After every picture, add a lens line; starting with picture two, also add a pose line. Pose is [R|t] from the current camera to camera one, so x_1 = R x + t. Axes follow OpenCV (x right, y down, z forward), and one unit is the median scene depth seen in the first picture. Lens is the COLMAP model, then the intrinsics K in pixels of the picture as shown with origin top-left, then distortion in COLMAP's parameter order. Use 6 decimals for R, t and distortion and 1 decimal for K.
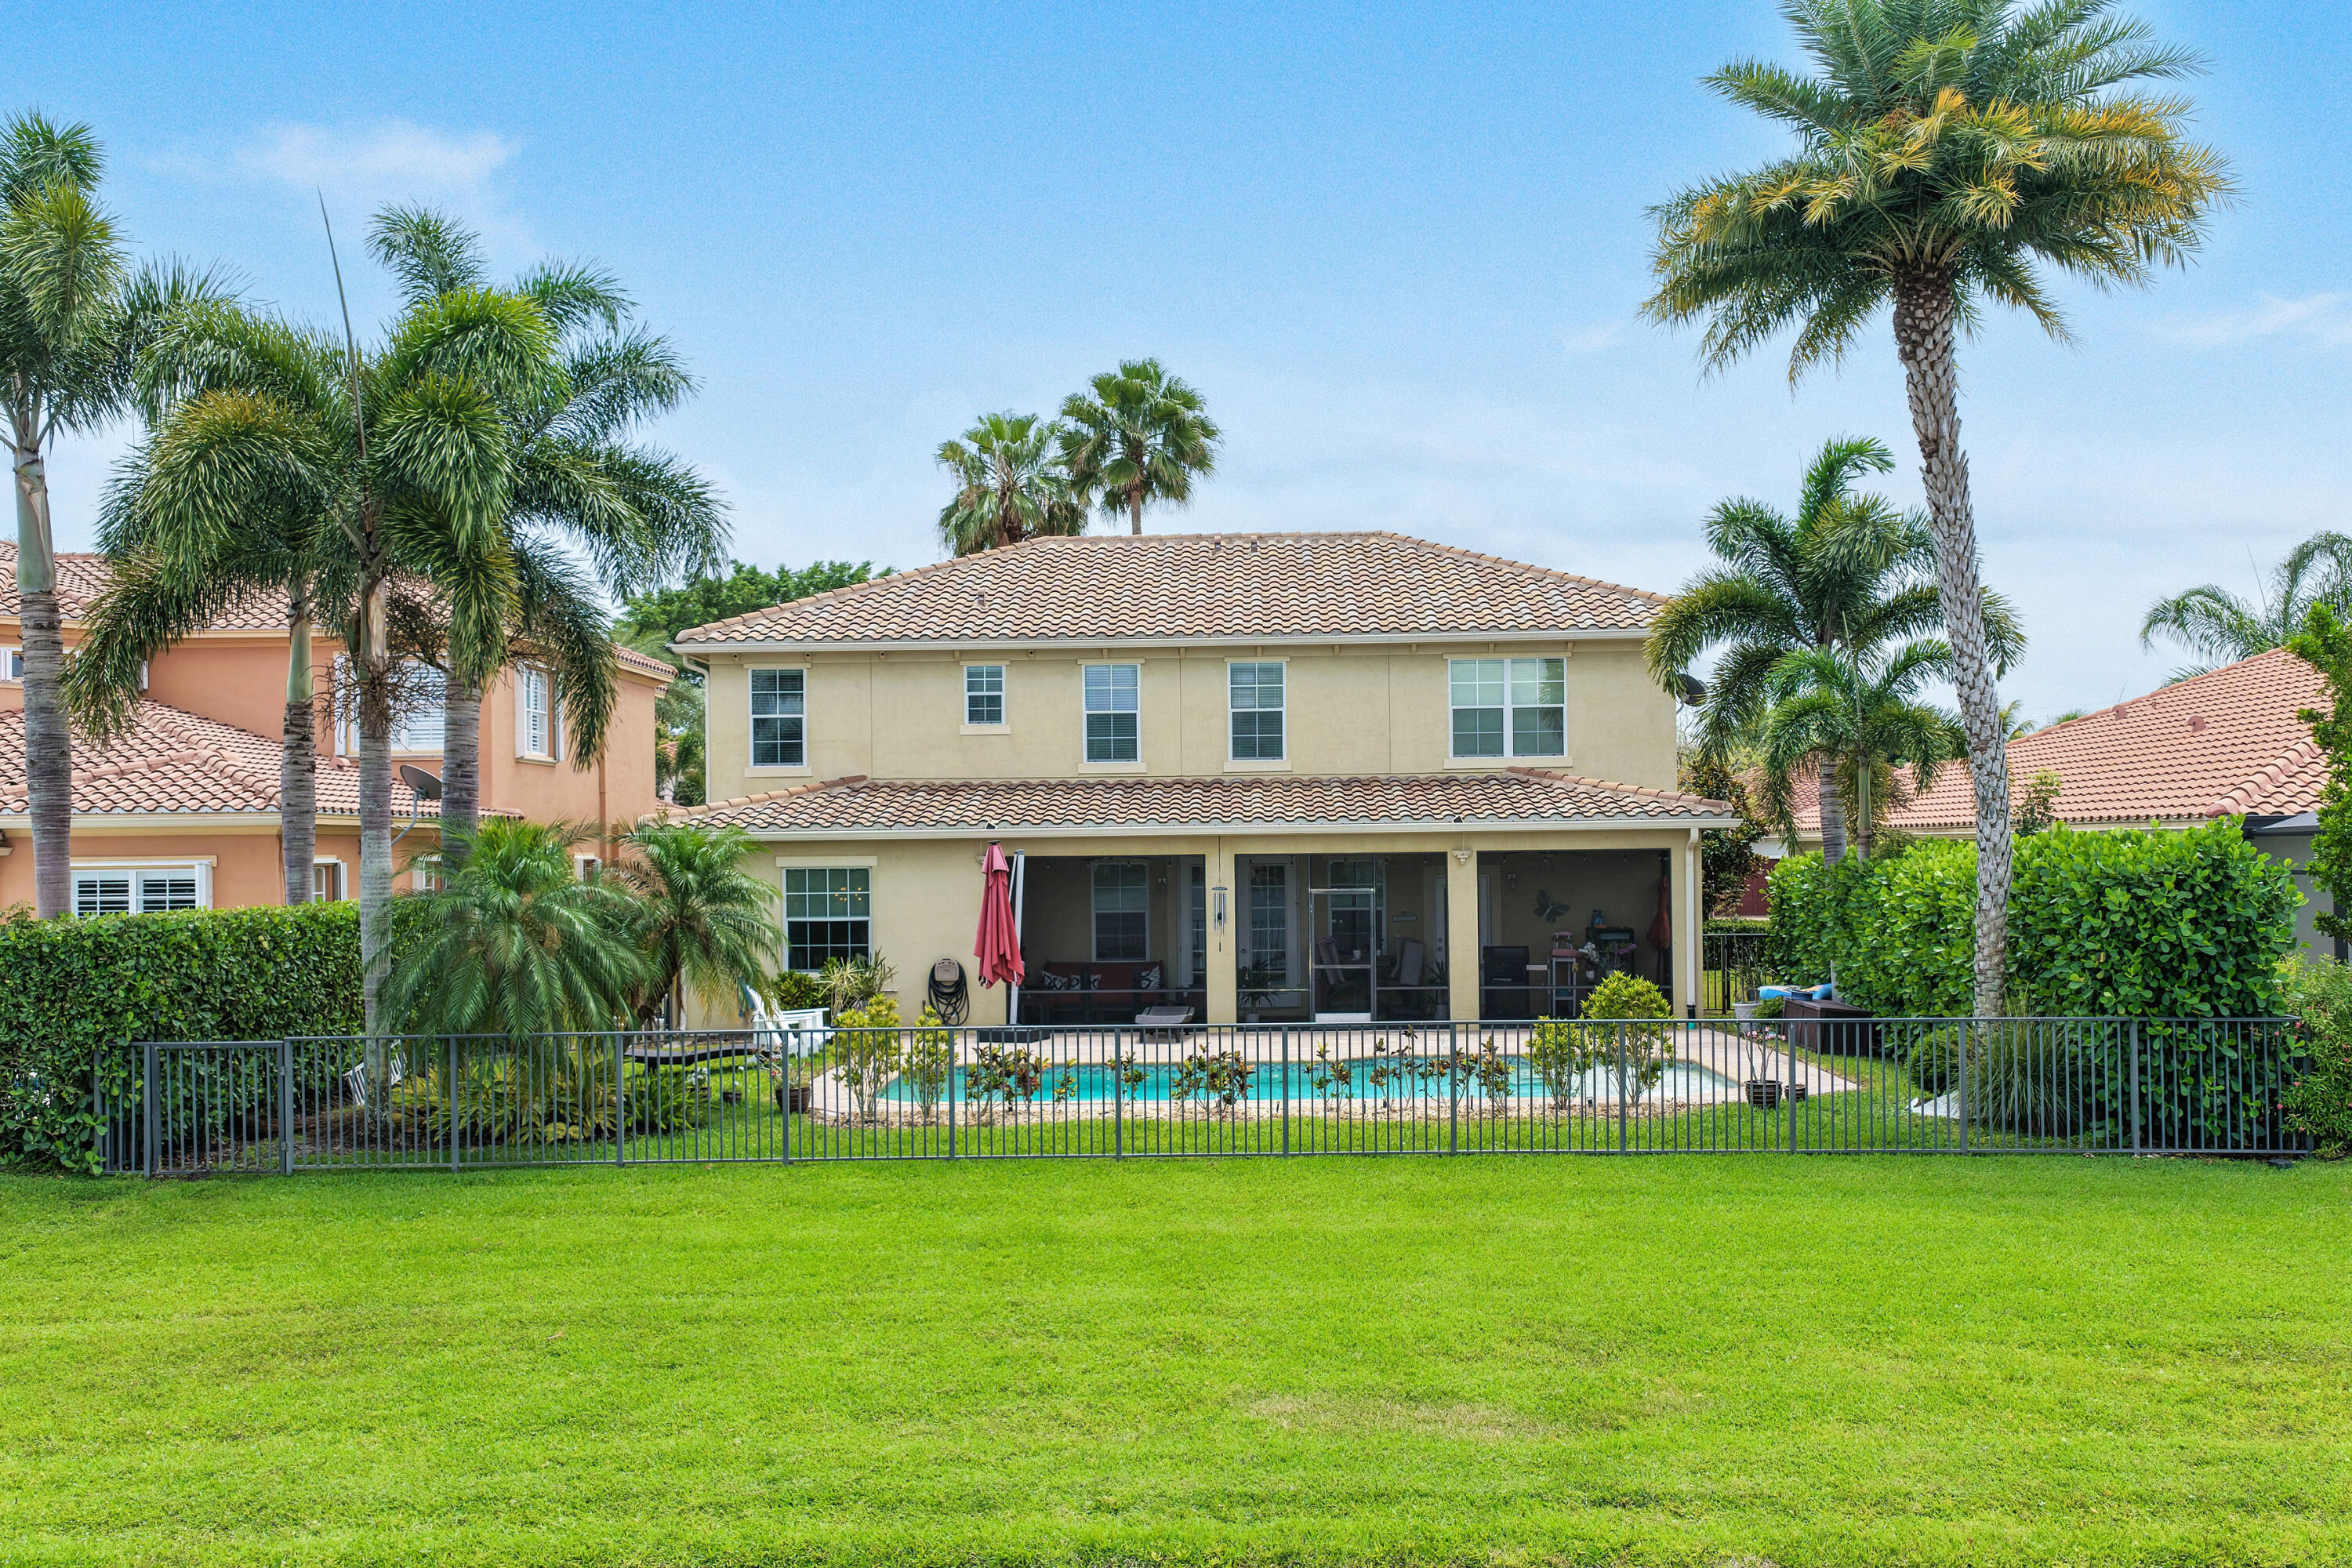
lens RADIAL K [[2128.6, 0, 1179.2], [0, 2128.6, 809.1], [0, 0, 1]] dist [-0.001170, 0.000000]
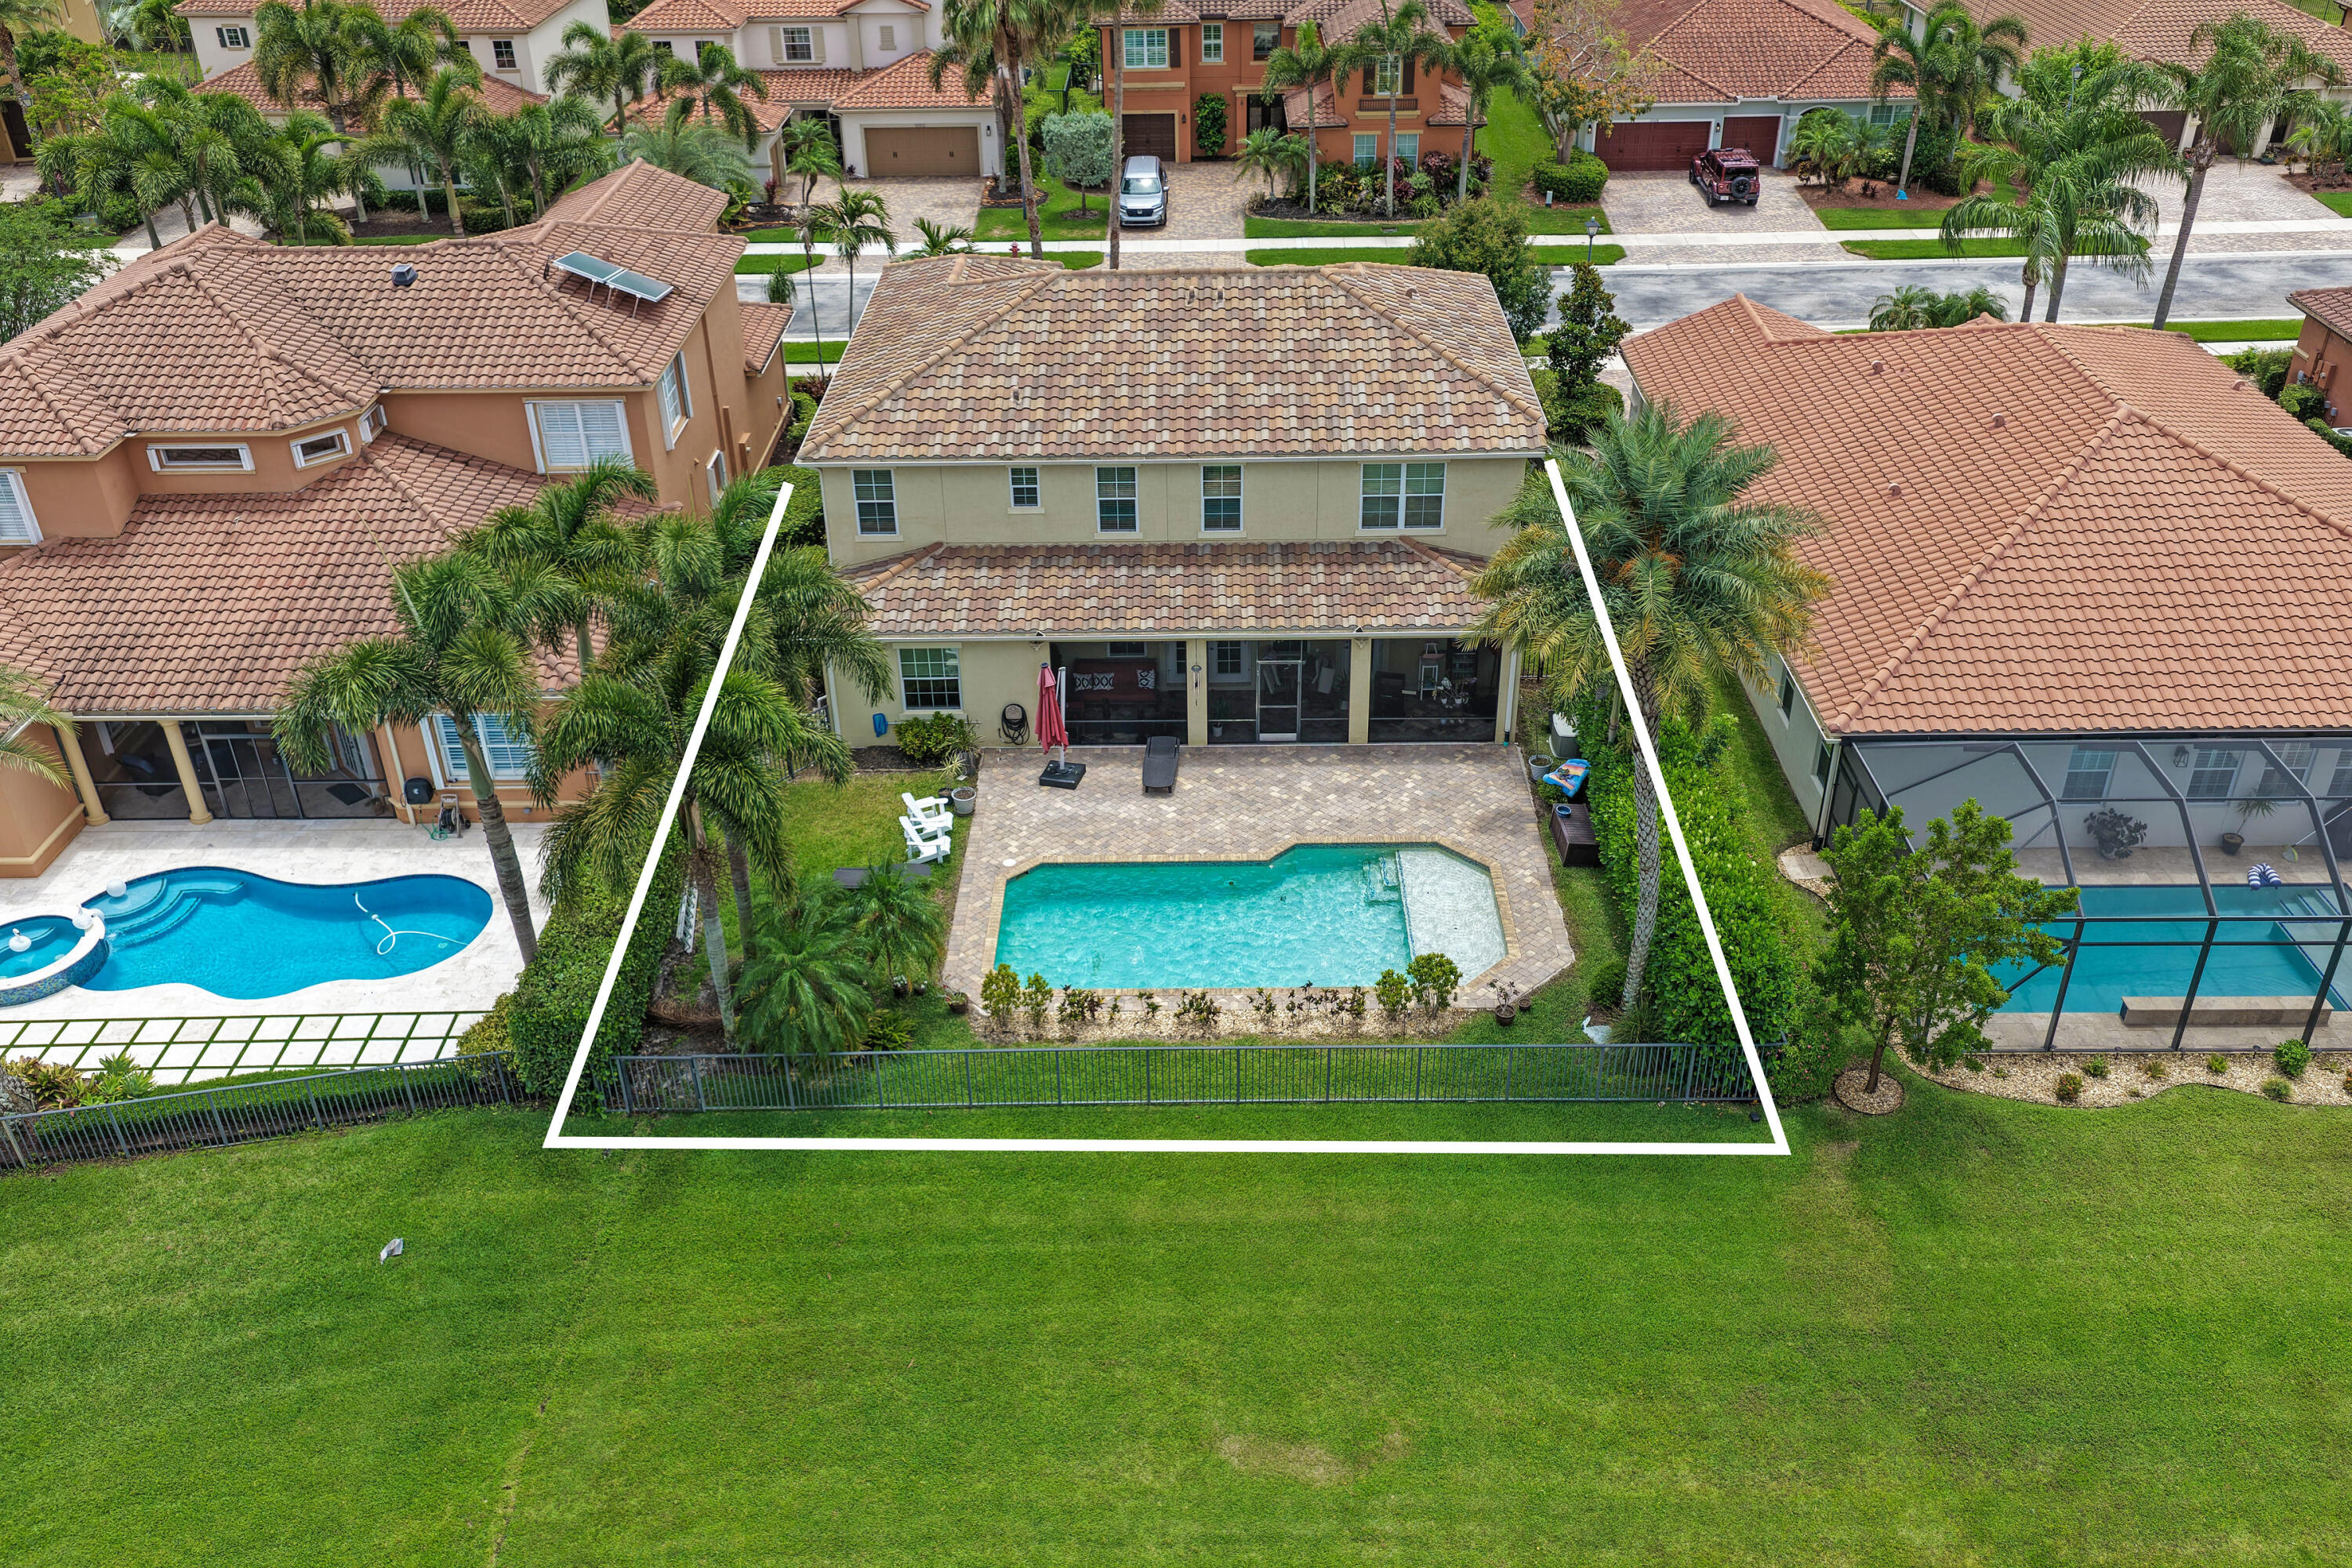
lens RADIAL K [[1960.7, 0, 1178.1], [0, 1960.7, 775.5], [0, 0, 1]] dist [-0.001447, 0.043794]
pose [[0.999773, -0.015398, 0.014755, -0.014707], [0.004920, 0.839737, 0.542972, -0.631800], [-0.020751, -0.542776, 0.839621, -0.182354]]
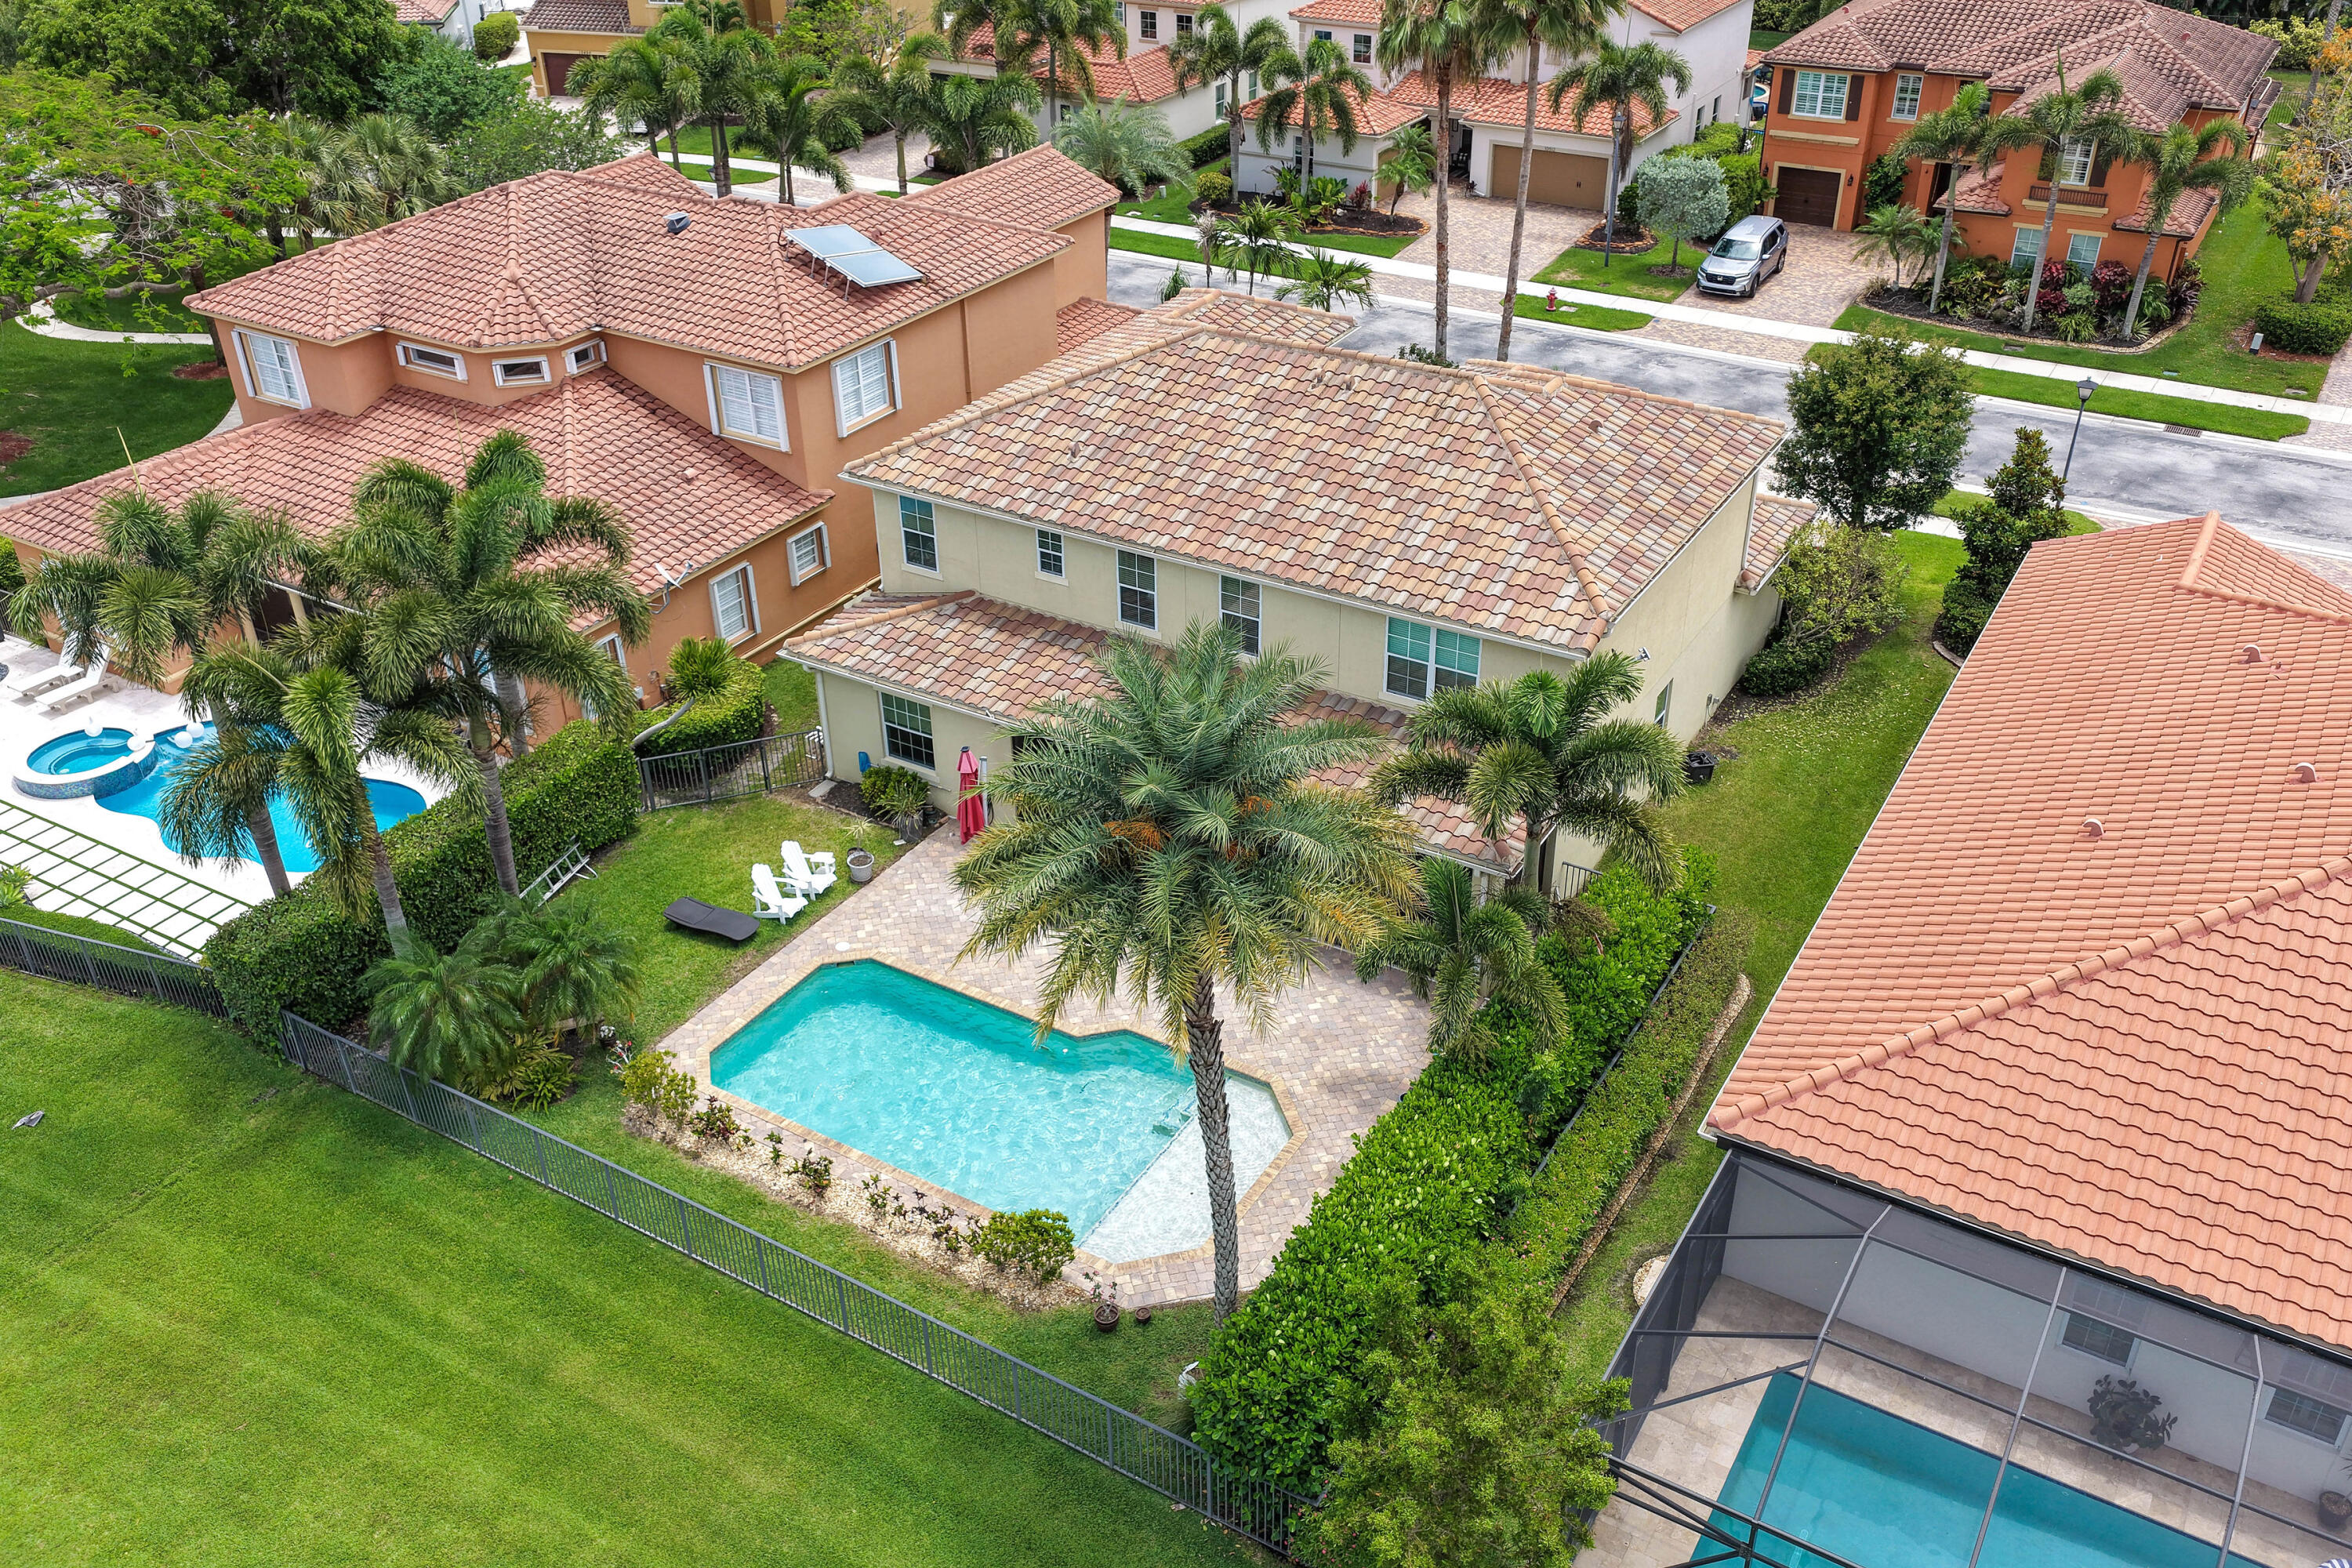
lens RADIAL K [[1960.7, 0, 1180.6], [0, 1960.7, 768.5], [0, 0, 1]] dist [-0.001447, 0.043794]
pose [[0.867622, 0.254284, -0.427285, 0.533788], [0.018278, 0.842448, 0.538468, -0.605999], [0.496889, -0.474997, 0.726278, 0.160097]]
